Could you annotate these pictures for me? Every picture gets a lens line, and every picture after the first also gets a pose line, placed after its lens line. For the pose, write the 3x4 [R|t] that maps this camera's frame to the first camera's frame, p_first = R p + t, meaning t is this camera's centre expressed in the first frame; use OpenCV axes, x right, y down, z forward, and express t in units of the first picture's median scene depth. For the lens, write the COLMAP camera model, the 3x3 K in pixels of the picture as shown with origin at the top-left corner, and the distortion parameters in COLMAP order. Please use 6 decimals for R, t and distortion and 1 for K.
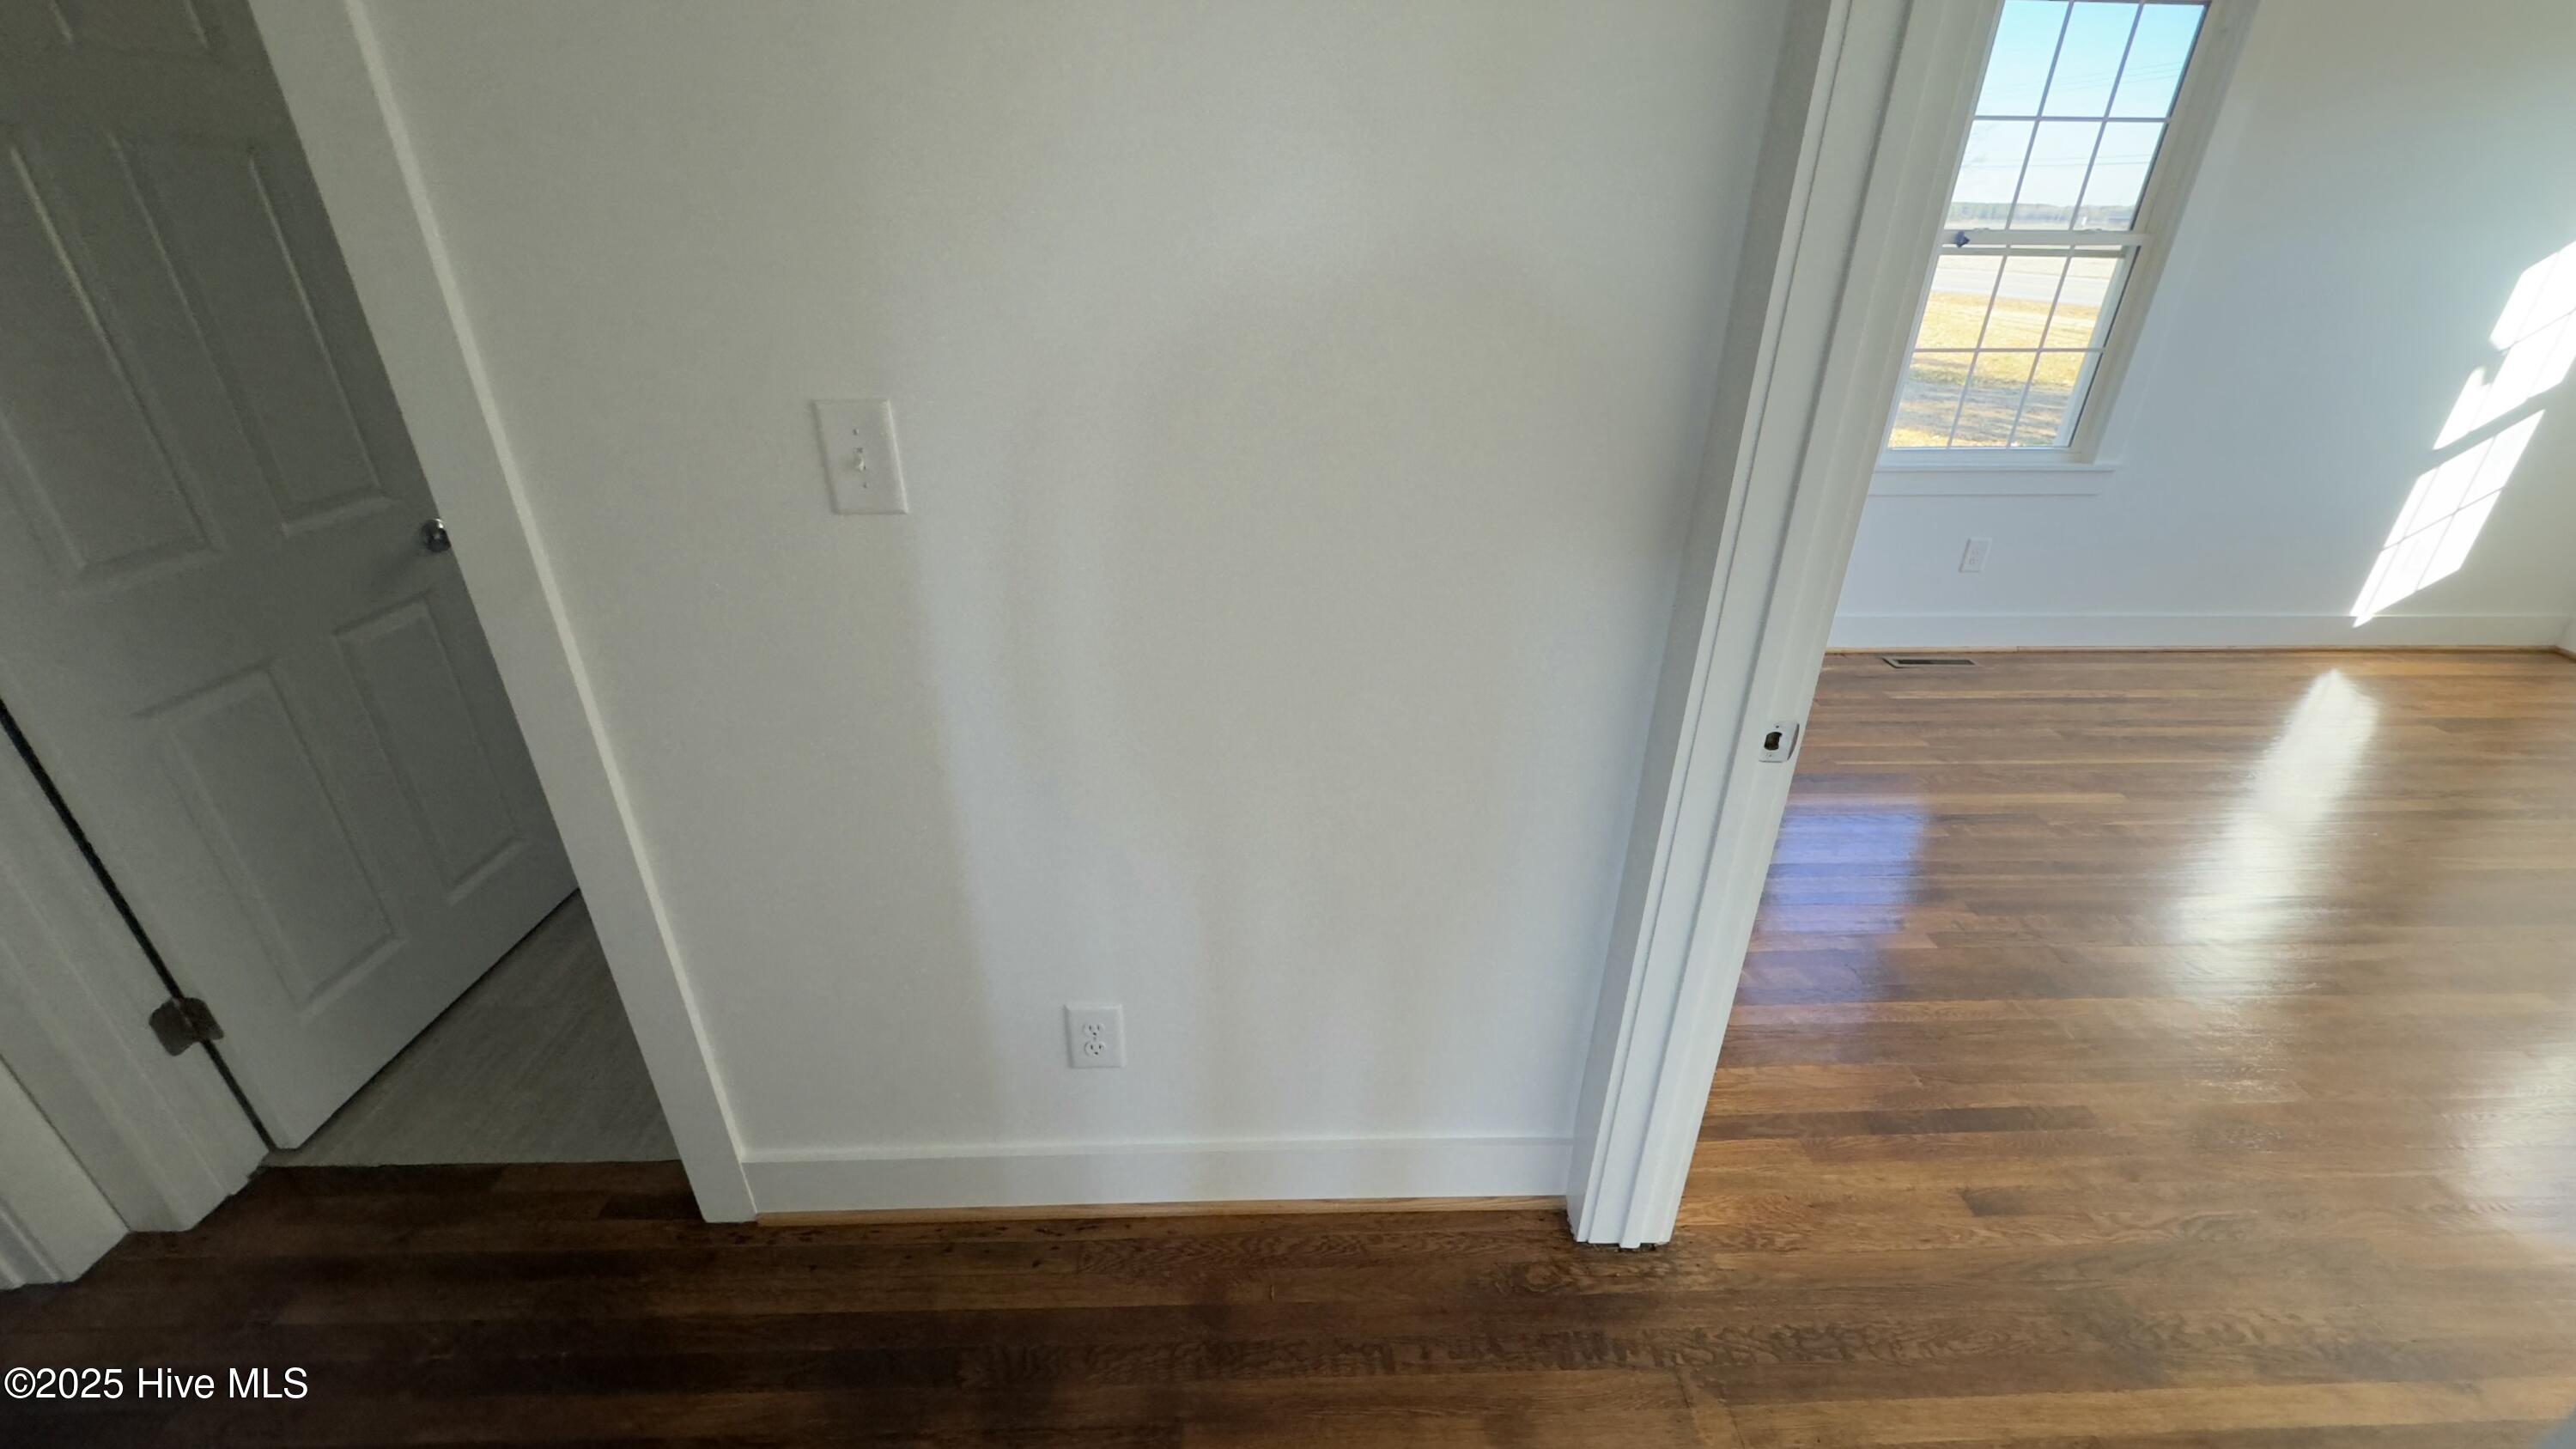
lens RADIAL K [[1024.7, 0, 1290.0], [0, 1024.7, 721.3], [0, 0, 1]] dist [-0.000153, 0.000371]
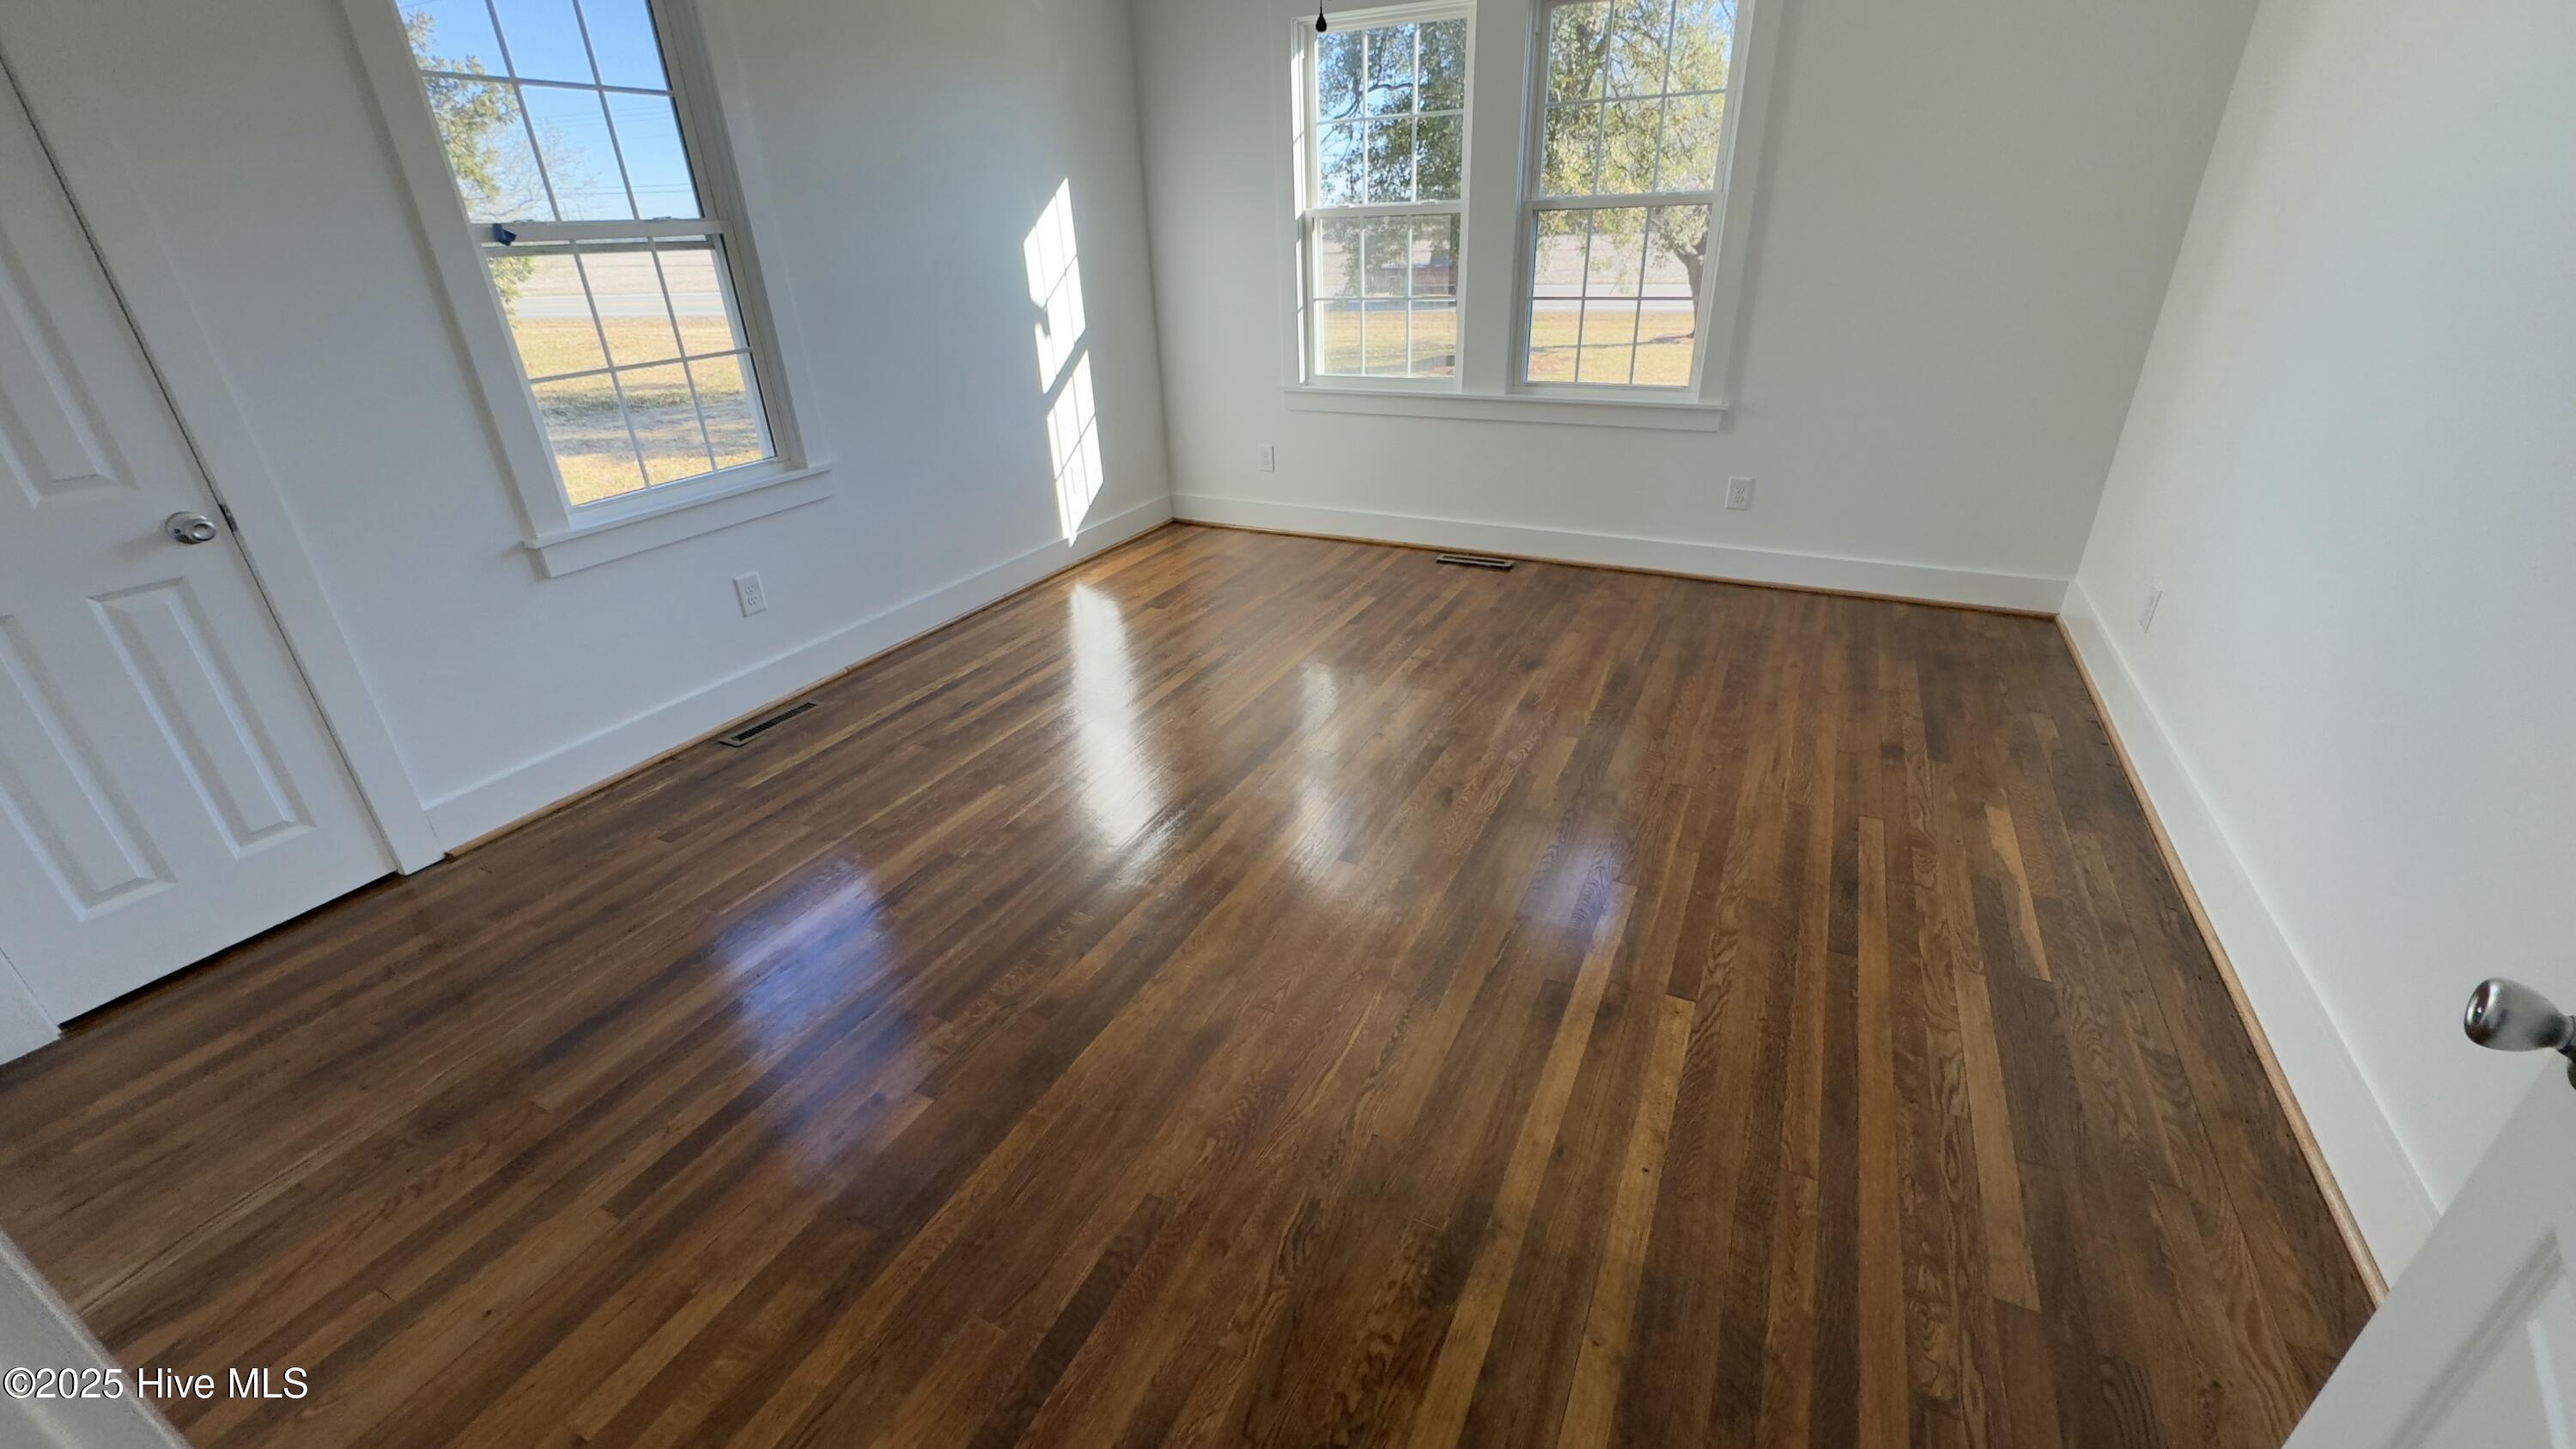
lens RADIAL K [[1024.7, 0, 1283.3], [0, 1024.7, 719.7], [0, 0, 1]] dist [-0.000153, 0.000371]
pose [[0.481940, -0.409306, 0.774728, 0.185491], [0.427775, 0.881563, 0.199641, -0.053383], [-0.764685, 0.235194, 0.599951, 0.173434]]
